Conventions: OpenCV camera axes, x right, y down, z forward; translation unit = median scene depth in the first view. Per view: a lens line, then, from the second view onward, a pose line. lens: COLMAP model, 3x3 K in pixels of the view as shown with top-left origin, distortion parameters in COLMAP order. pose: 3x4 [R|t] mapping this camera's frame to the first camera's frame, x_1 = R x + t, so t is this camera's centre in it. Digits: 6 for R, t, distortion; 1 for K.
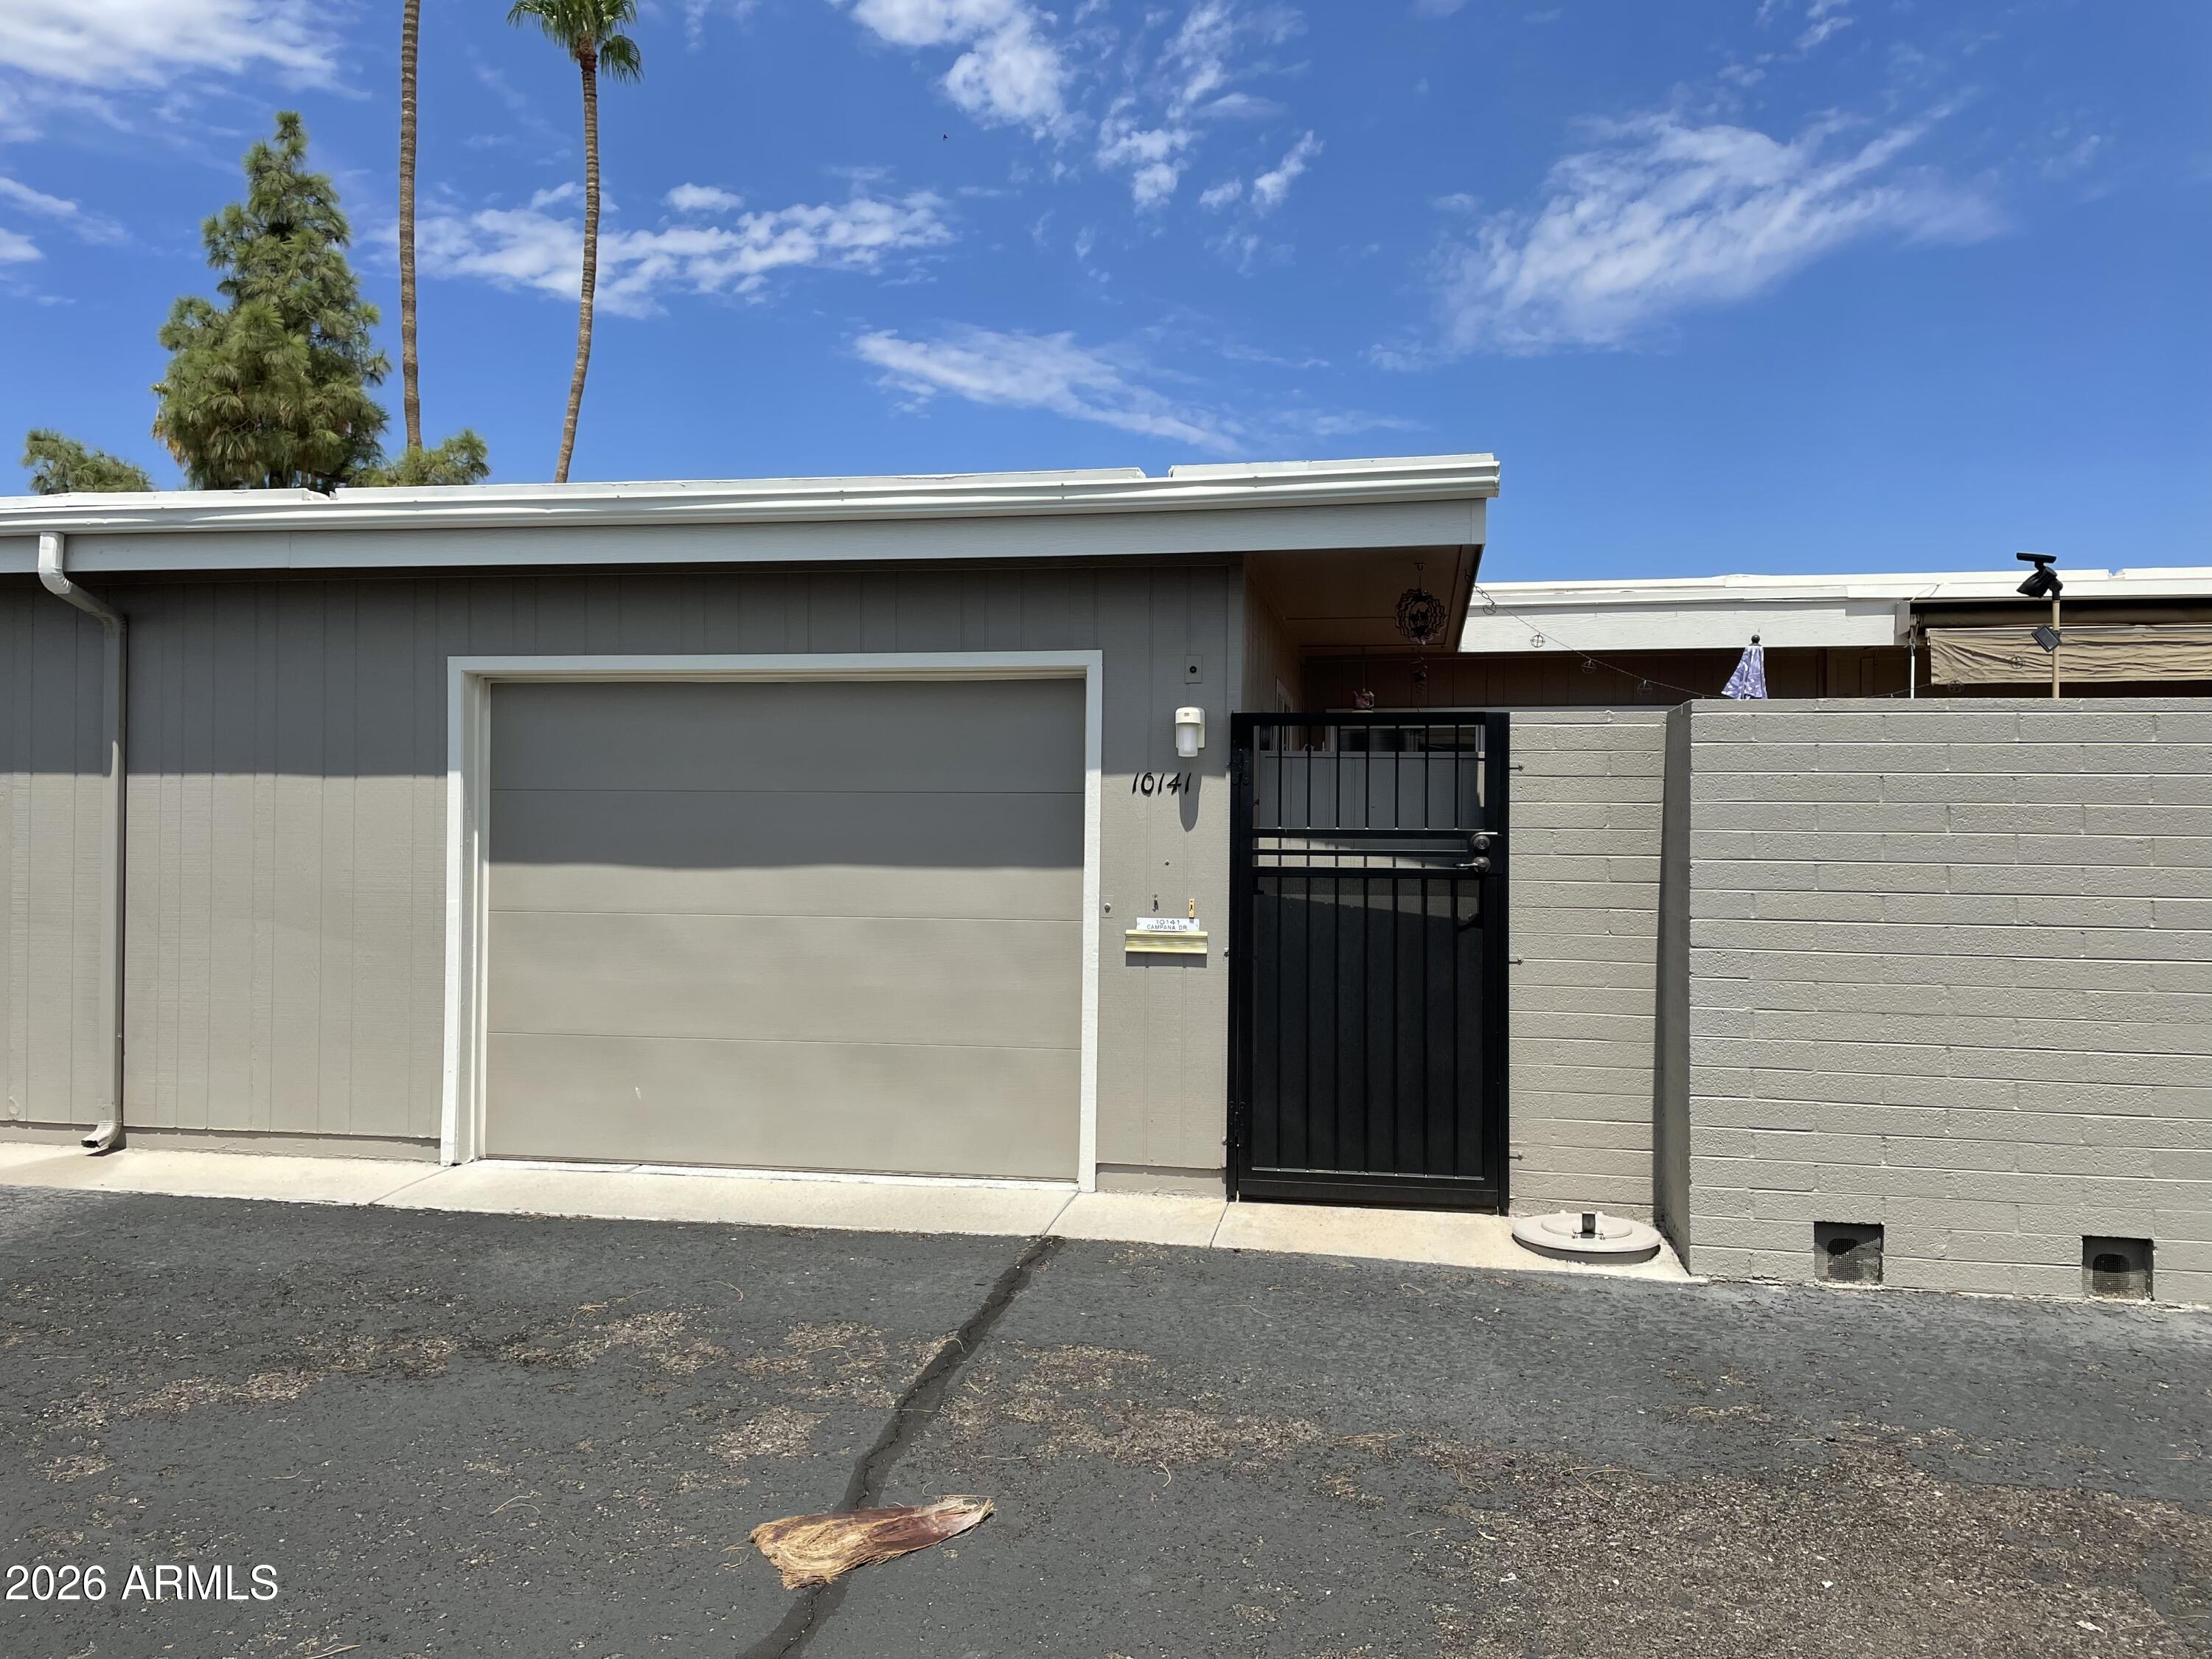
lens RADIAL K [[1678.2, 0, 1112.5], [0, 1678.2, 816.5], [0, 0, 1]] dist [0.096747, -0.128245]
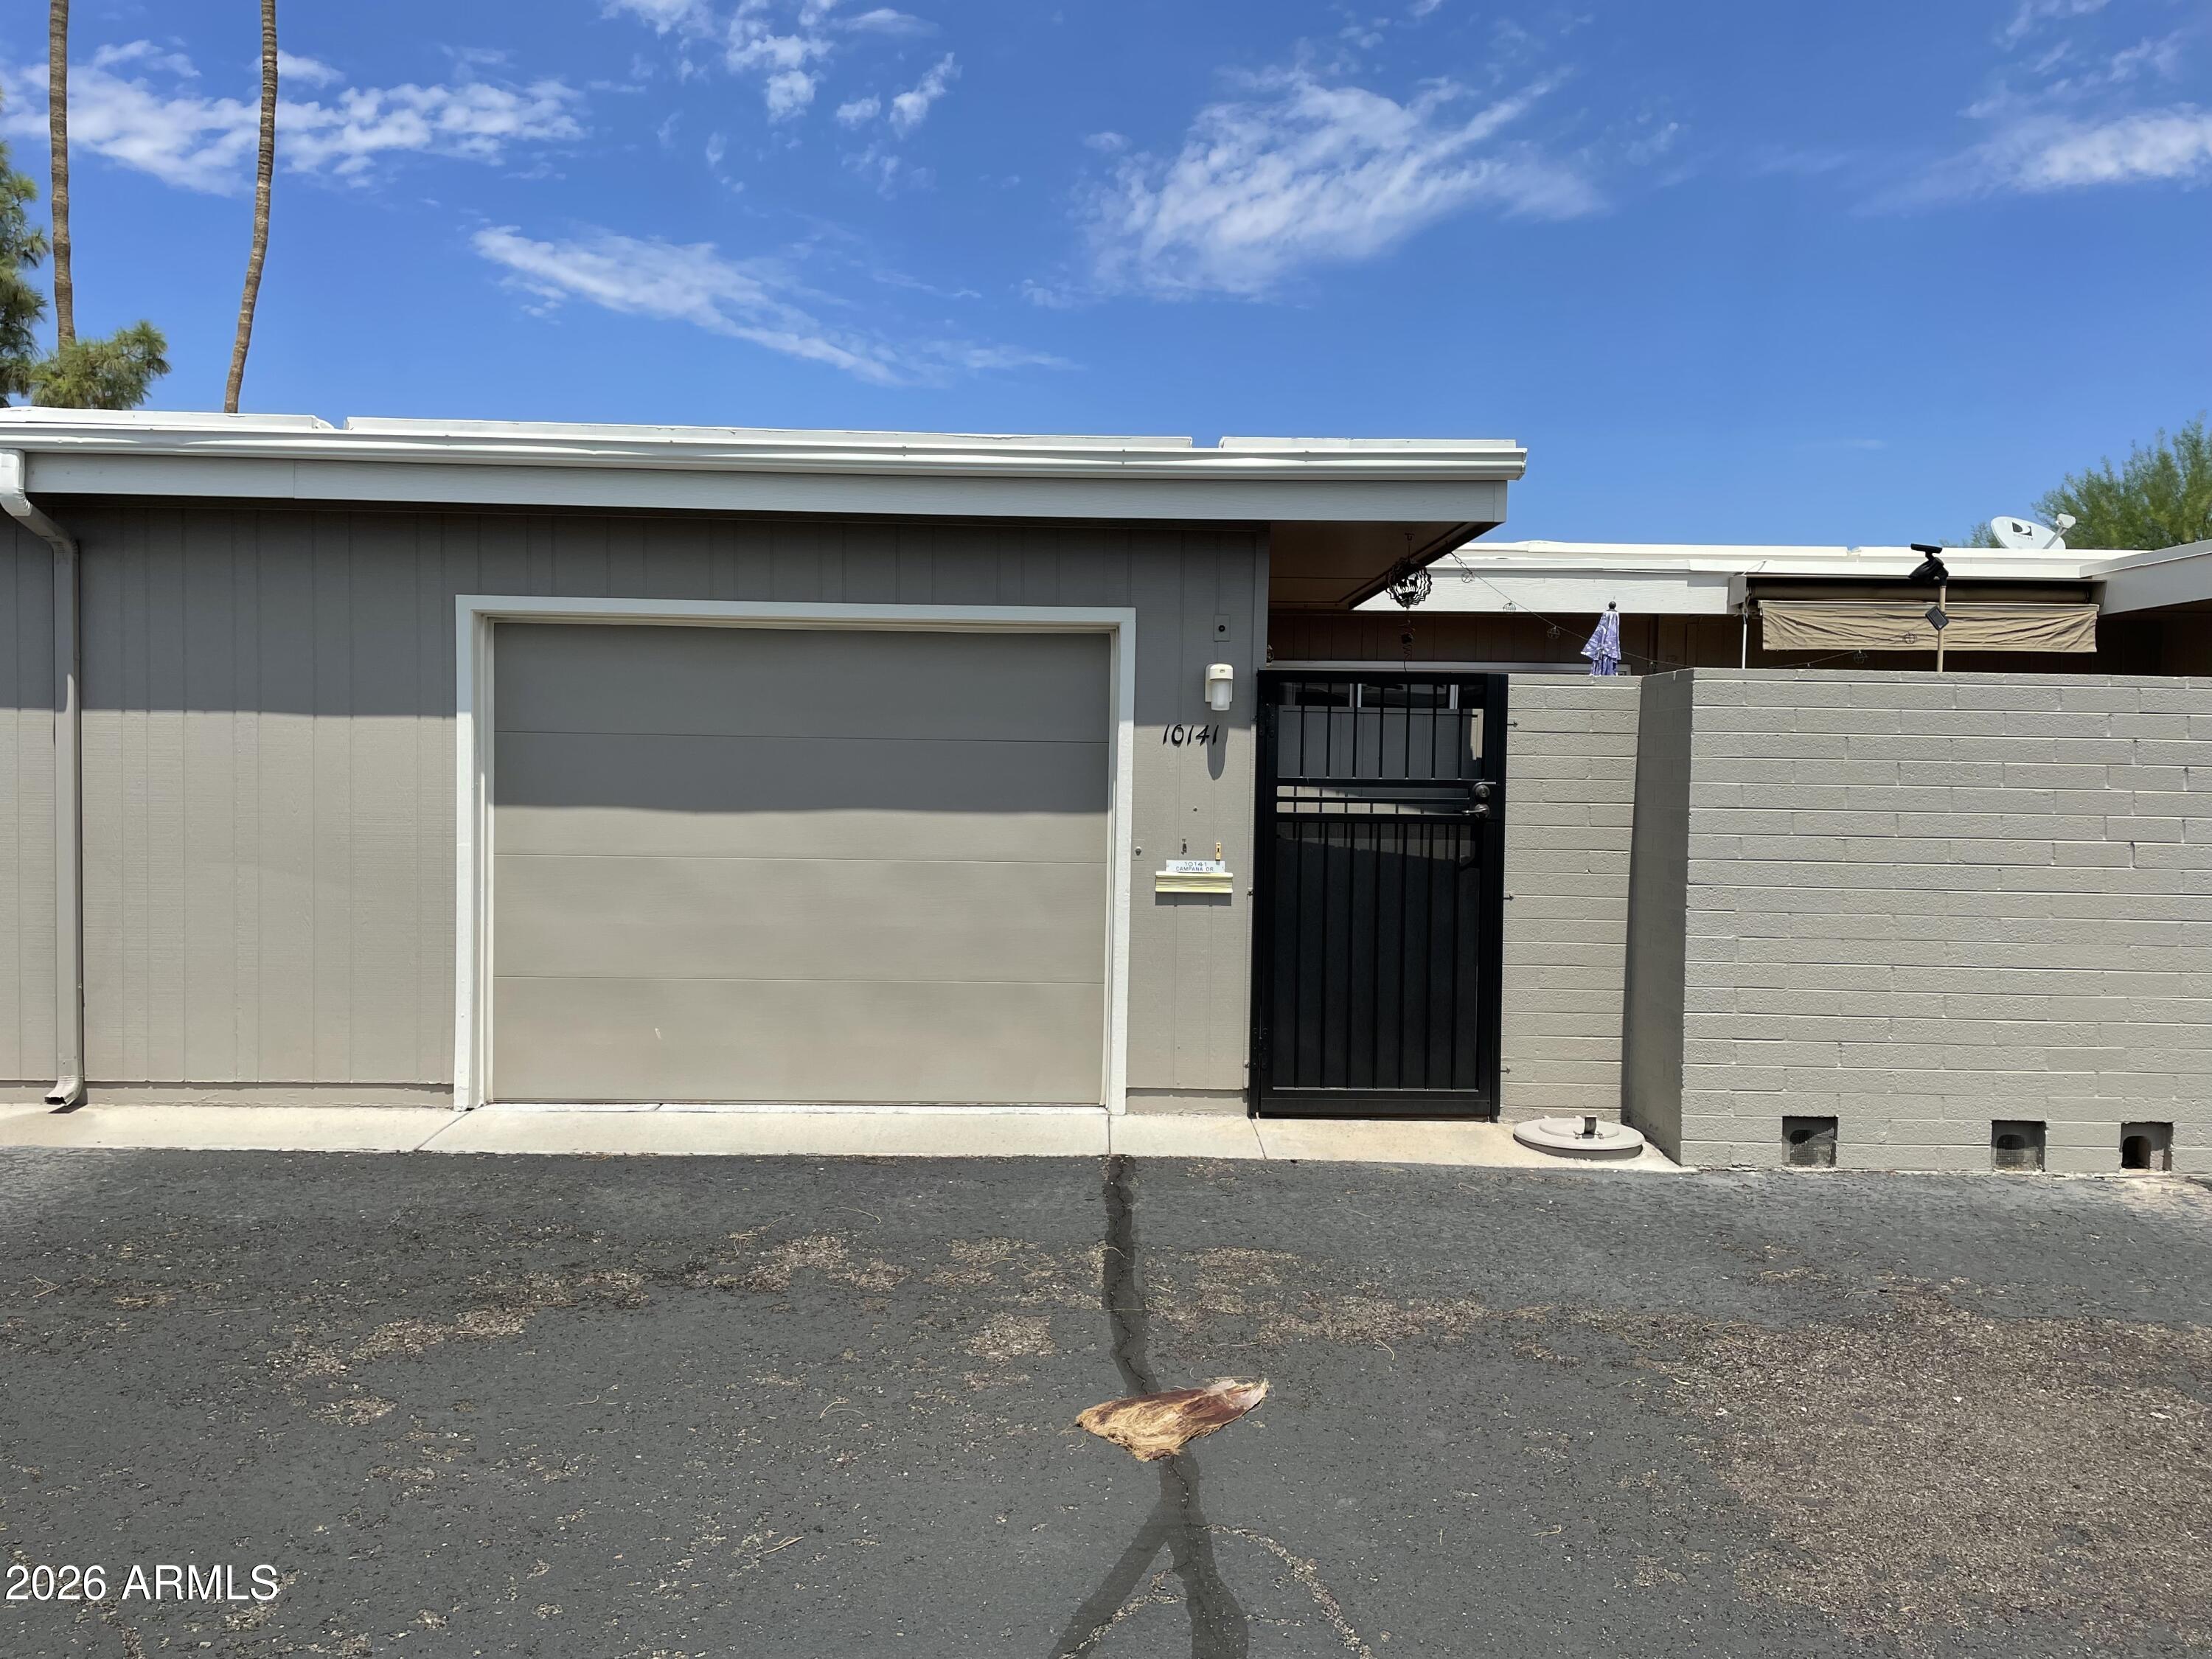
lens RADIAL K [[1674.1, 0, 1106.0], [0, 1674.1, 829.5], [0, 0, 1]] dist [0.092466, -0.117206]
pose [[0.980533, -0.000540, 0.196354, -0.233718], [-0.008625, 0.998912, 0.045819, -0.007823], [-0.196165, -0.046621, 0.979462, -0.037379]]
